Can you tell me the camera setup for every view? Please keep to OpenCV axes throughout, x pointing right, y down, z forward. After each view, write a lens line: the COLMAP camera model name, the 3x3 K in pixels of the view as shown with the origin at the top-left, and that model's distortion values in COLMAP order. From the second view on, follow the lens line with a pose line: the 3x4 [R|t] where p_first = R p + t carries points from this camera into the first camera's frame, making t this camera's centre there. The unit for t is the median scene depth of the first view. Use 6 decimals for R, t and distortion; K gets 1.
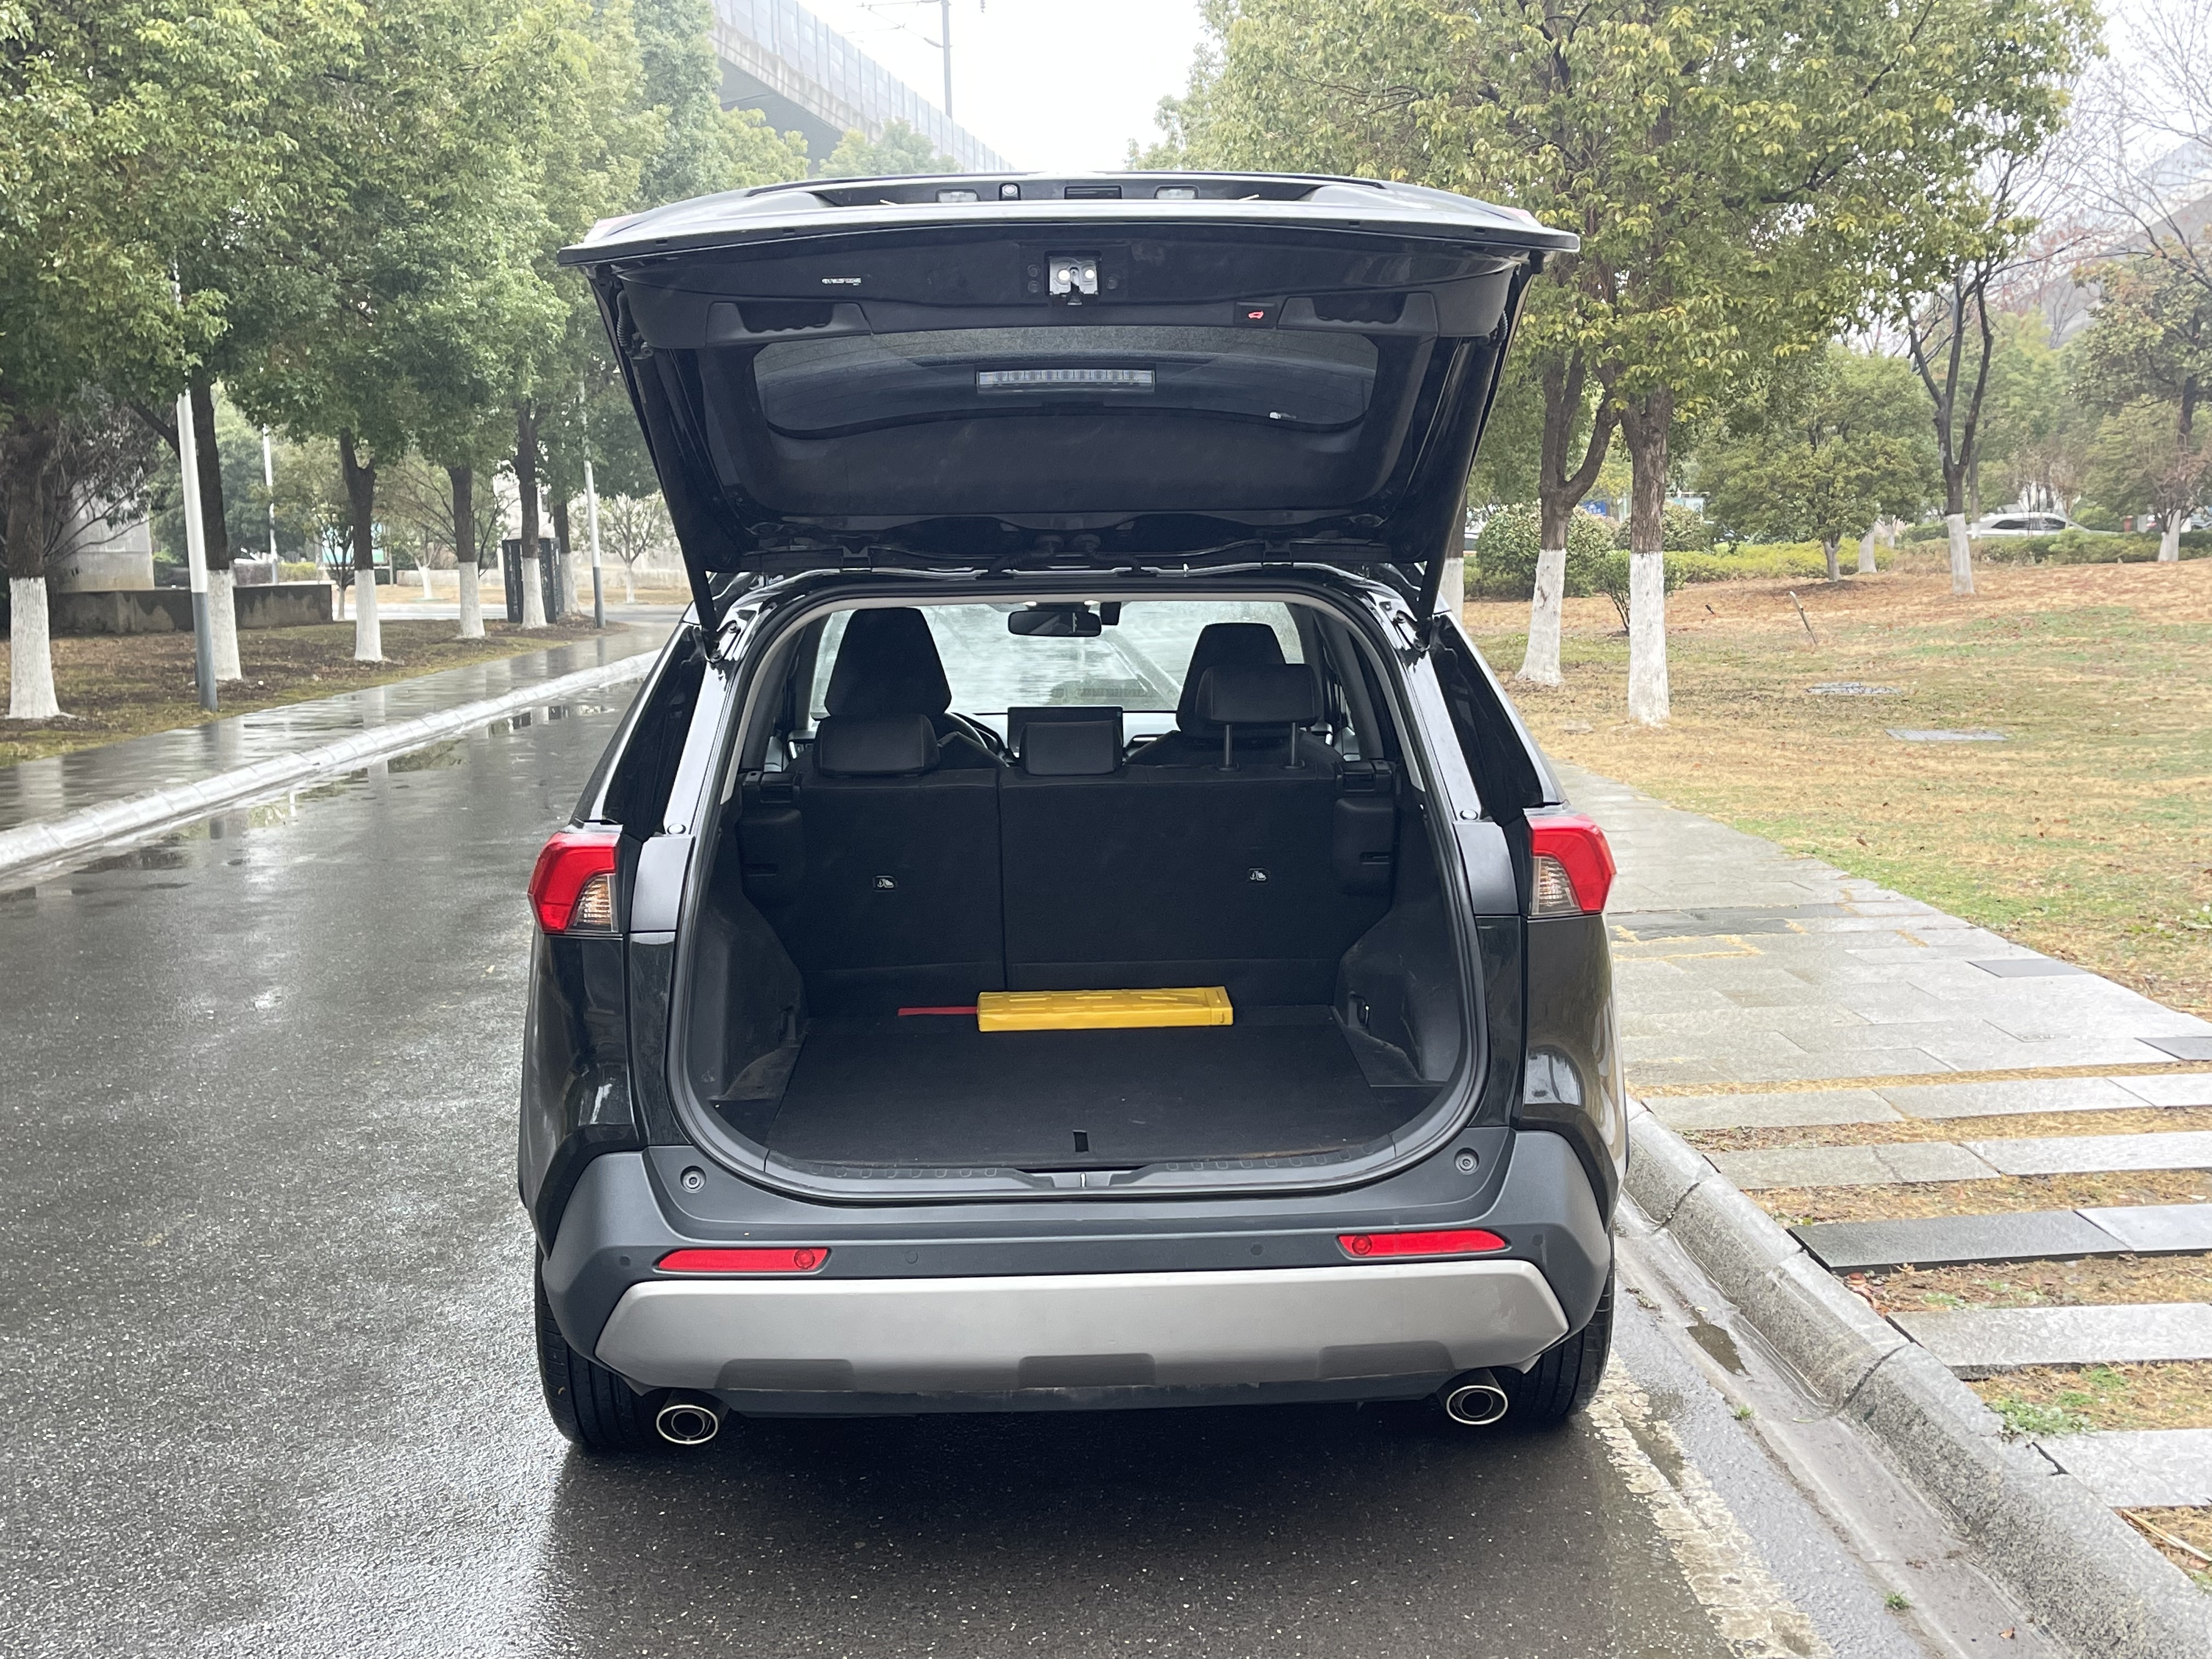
lens RADIAL K [[2376.1, 0, 1116.2], [0, 2376.1, 847.4], [0, 0, 1]] dist [0.035467, 0.000000]
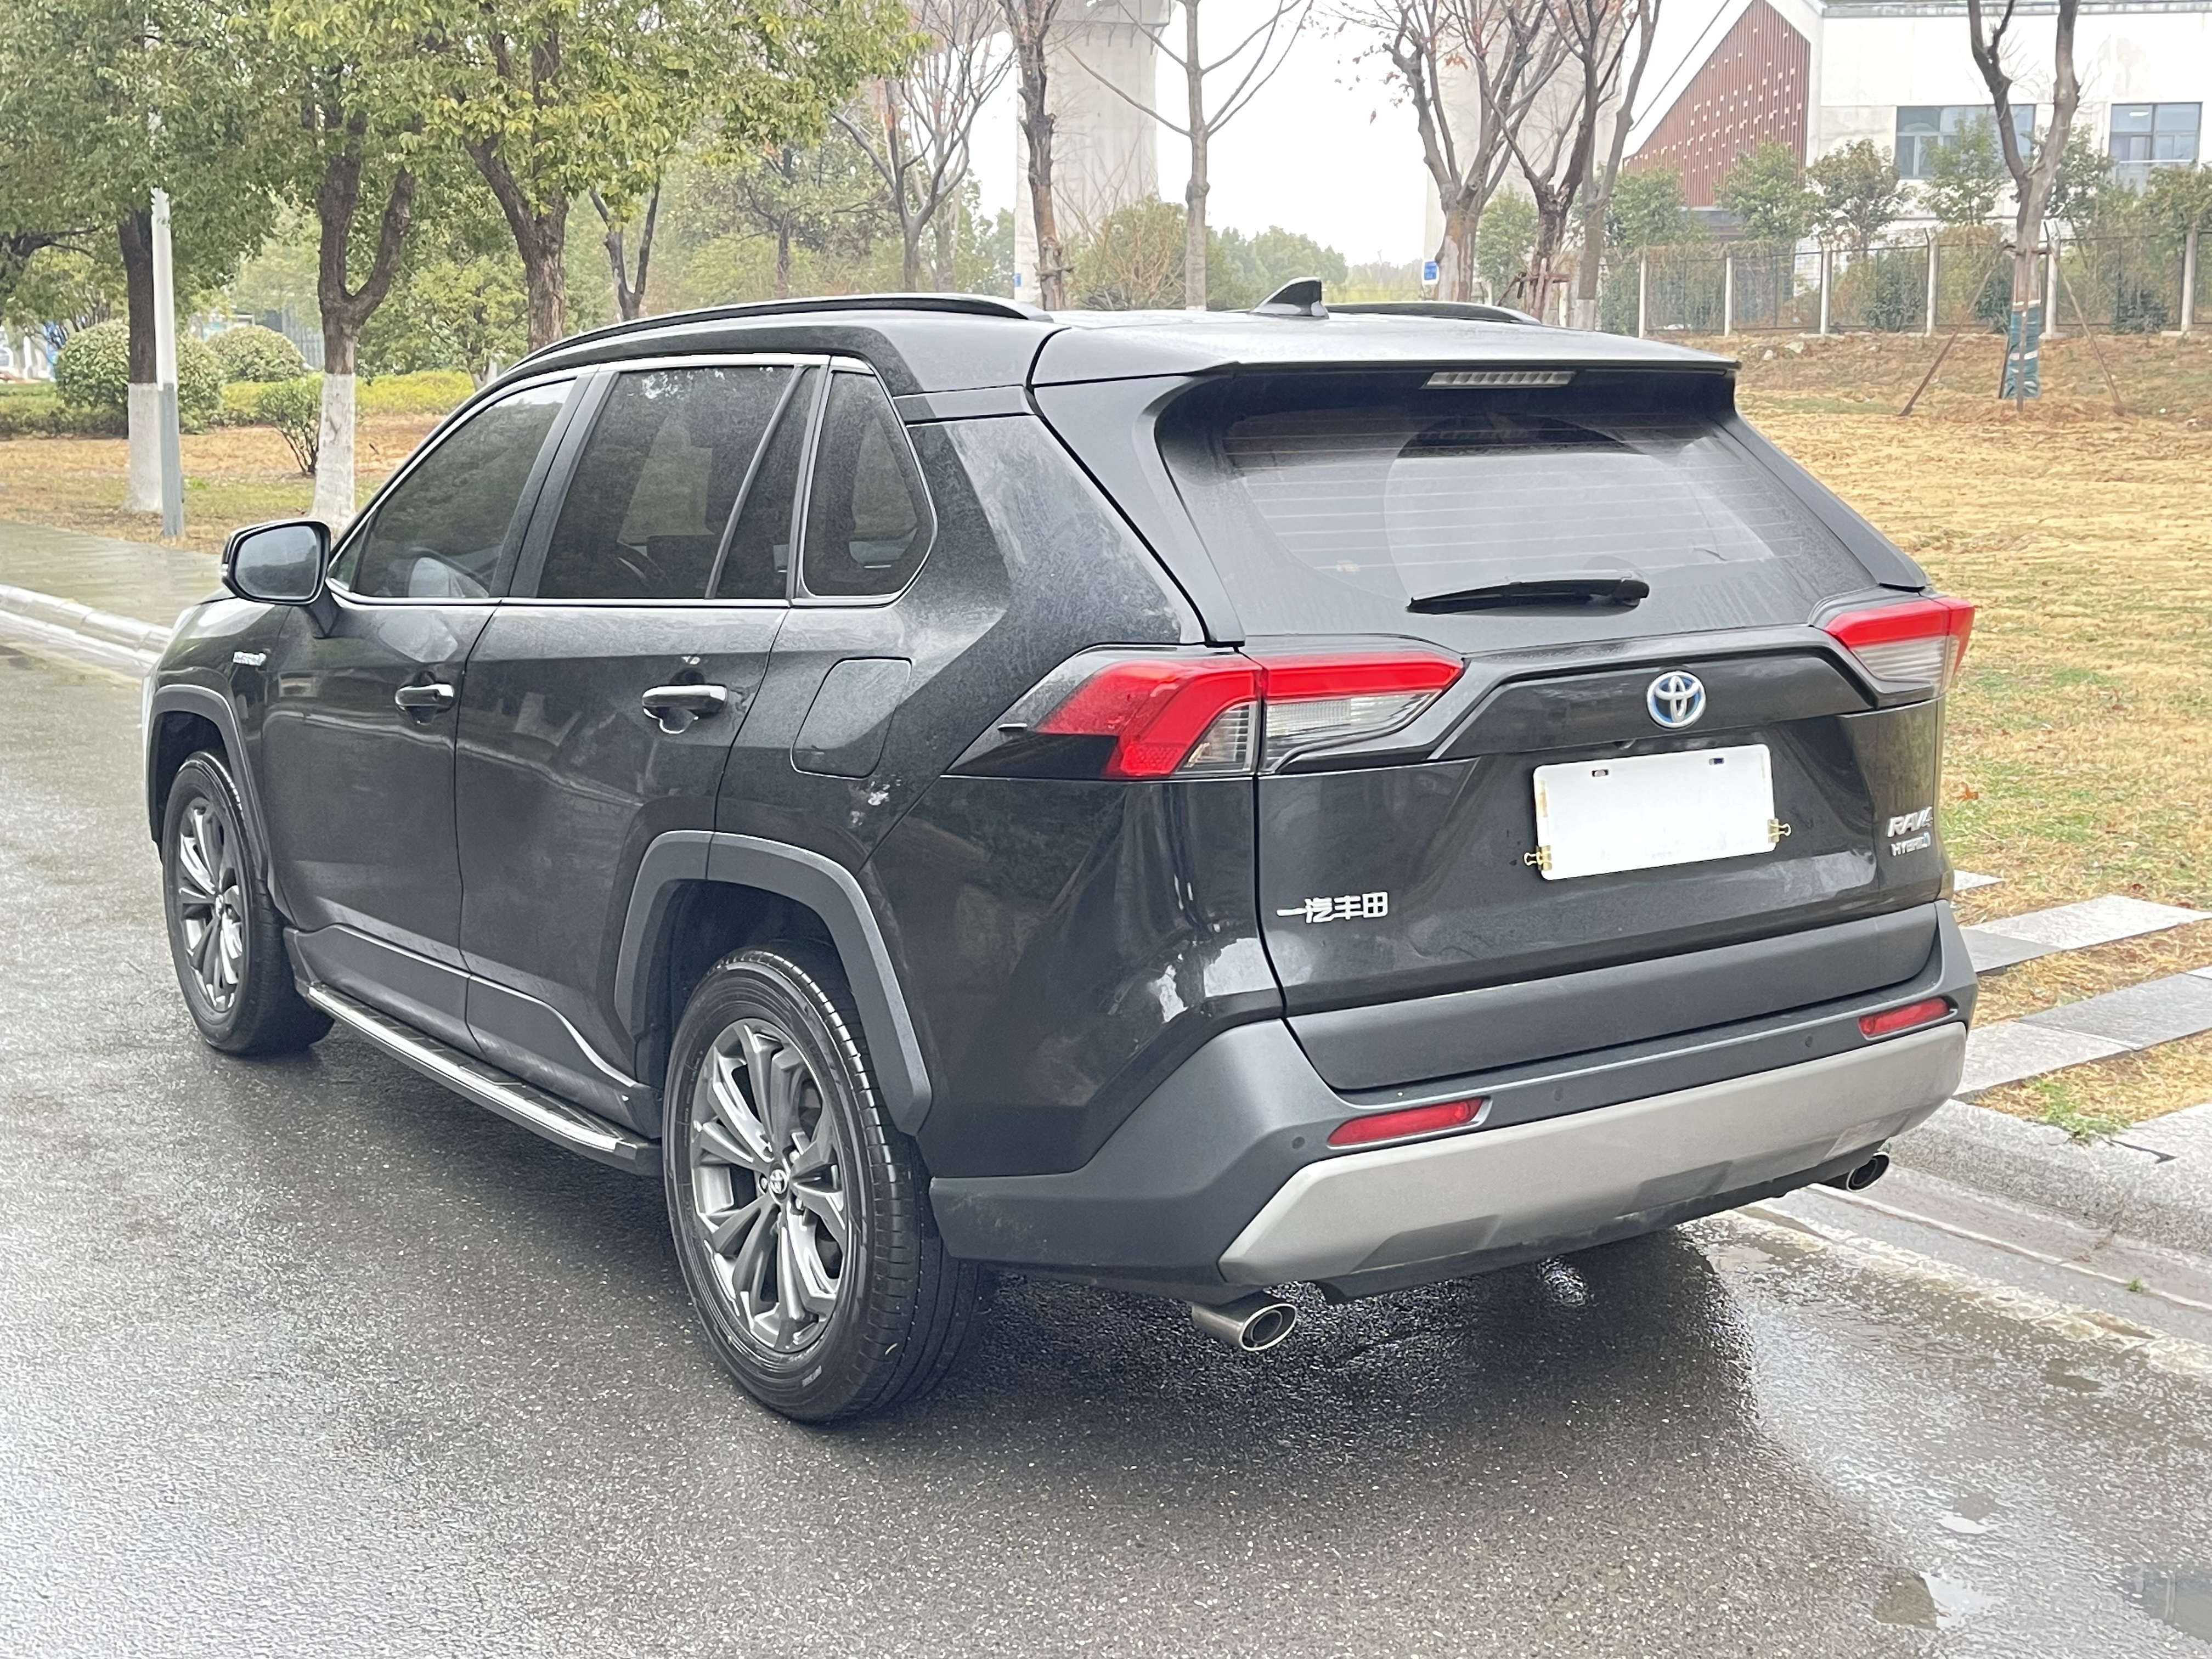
lens RADIAL K [[2654.5, 0, 1106.9], [0, 2654.5, 833.9], [0, 0, 1]] dist [0.030155, 0.000000]
pose [[0.835682, -0.082347, 0.543004, -0.323126], [0.059384, 0.996447, 0.059721, -0.000574], [-0.545993, -0.017662, 0.837604, 0.093599]]
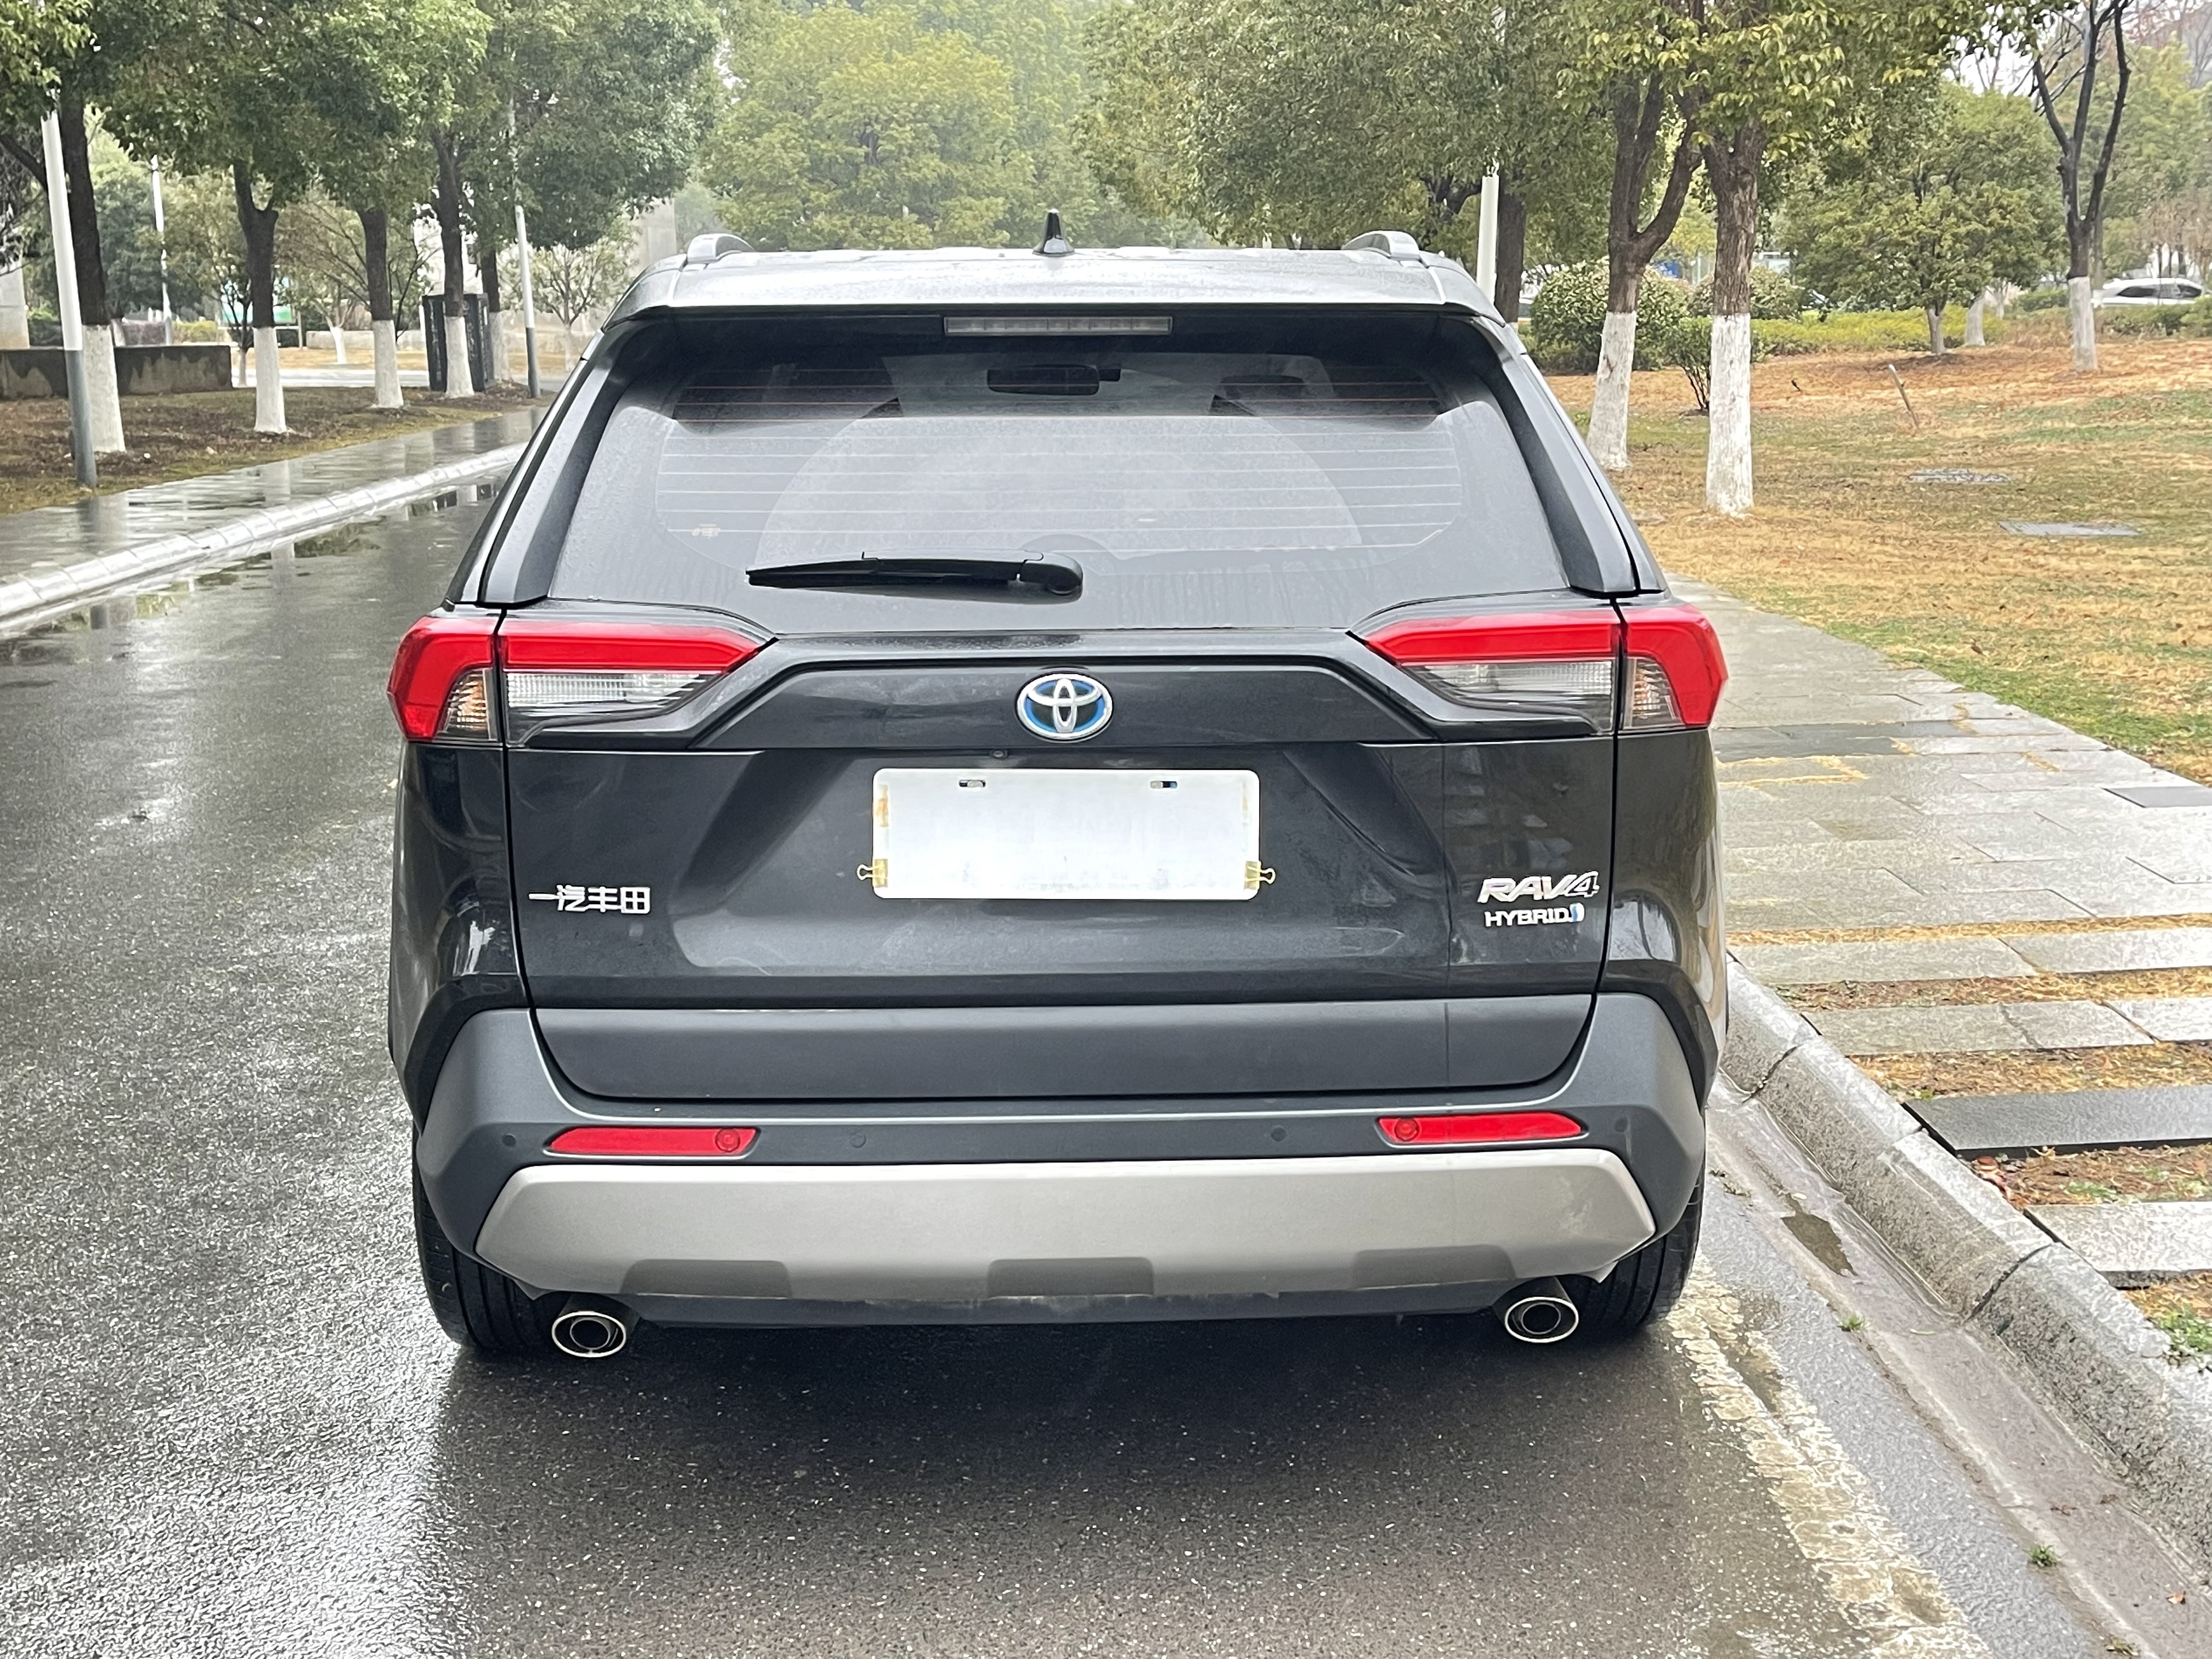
lens RADIAL K [[2654.5, 0, 1106.9], [0, 2654.5, 832.0], [0, 0, 1]] dist [0.030155, 0.000000]
pose [[0.999958, 0.008491, -0.003581, 0.000903], [-0.008231, 0.997704, 0.067228, 0.001641], [0.004144, -0.067196, 0.997731, 0.038326]]
